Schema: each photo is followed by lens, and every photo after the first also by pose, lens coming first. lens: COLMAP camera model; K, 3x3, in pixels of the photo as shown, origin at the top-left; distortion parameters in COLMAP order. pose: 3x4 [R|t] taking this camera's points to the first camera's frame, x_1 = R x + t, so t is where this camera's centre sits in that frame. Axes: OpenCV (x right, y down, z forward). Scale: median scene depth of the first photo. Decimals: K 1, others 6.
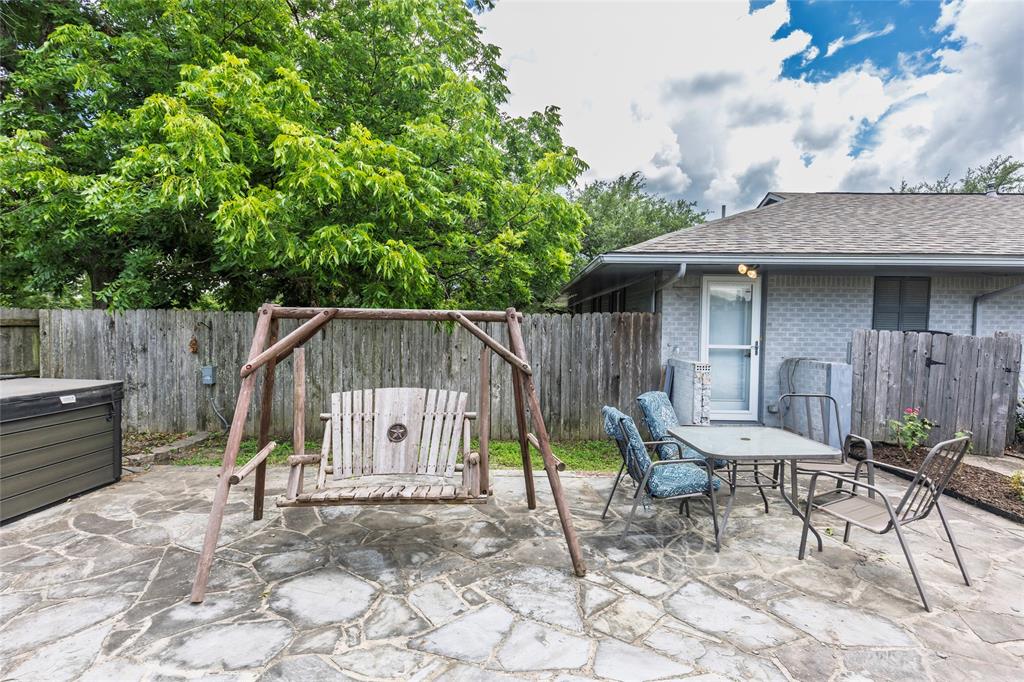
lens RADIAL K [[485.3, 0, 512.4], [0, 485.3, 342.2], [0, 0, 1]] dist [0.000385, -0.000408]
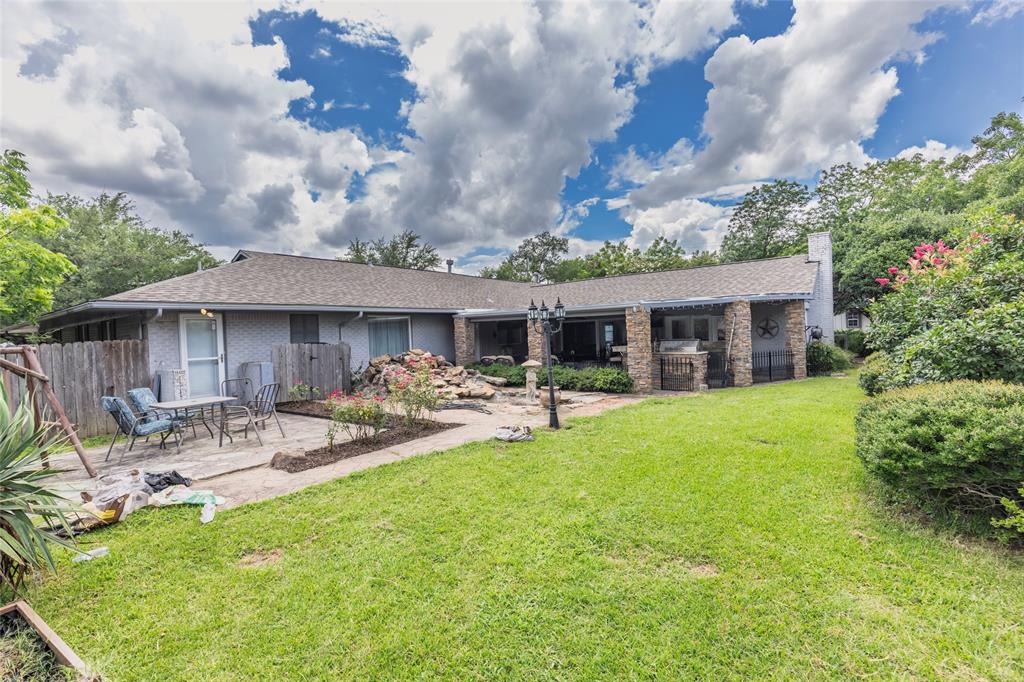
lens RADIAL K [[465.4, 0, 515.9], [0, 465.4, 342.1], [0, 0, 1]] dist [0.010692, -0.000382]
pose [[0.607744, -0.052971, 0.792364, -0.018348], [0.073542, 0.997239, 0.010260, 0.001949], [-0.790720, 0.052037, 0.609962, -0.098651]]
